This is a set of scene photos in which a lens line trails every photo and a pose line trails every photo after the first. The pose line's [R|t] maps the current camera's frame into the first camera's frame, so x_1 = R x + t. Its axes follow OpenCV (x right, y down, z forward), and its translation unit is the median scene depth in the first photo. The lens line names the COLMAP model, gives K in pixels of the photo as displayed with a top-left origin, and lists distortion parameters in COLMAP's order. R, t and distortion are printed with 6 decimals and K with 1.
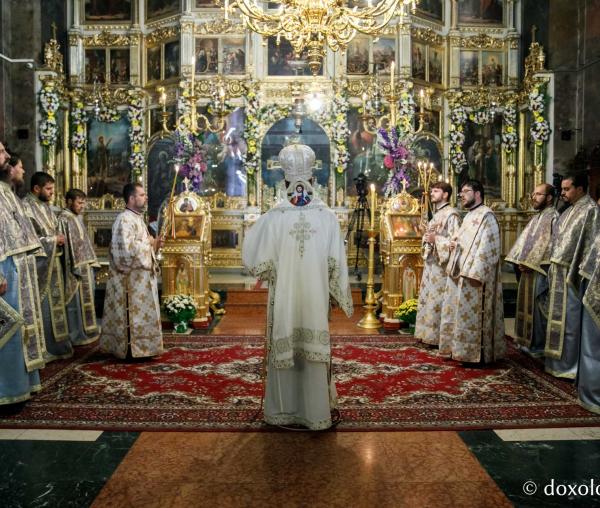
lens RADIAL K [[565.8, 0, 272.1], [0, 565.8, 269.1], [0, 0, 1]] dist [-0.103156, 0.053079]
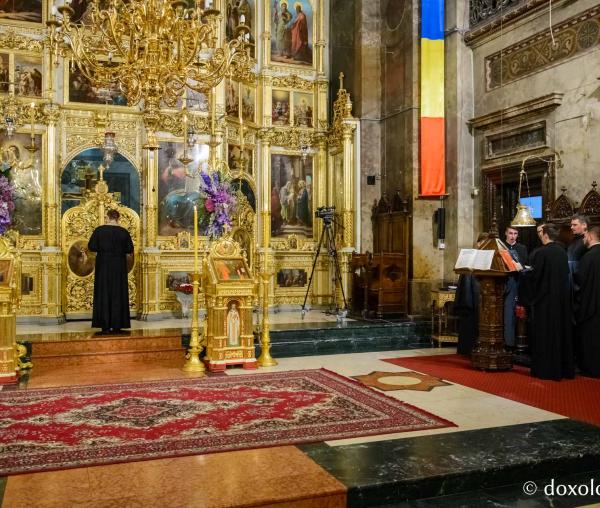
lens RADIAL K [[673.0, 0, 298.1], [0, 673.0, 253.8], [0, 0, 1]] dist [0.000514, 0.000000]
pose [[0.931499, 0.002617, 0.363733, -0.124586], [0.030913, 0.995787, -0.086331, 0.005798], [-0.362427, 0.091661, 0.927494, -0.250250]]
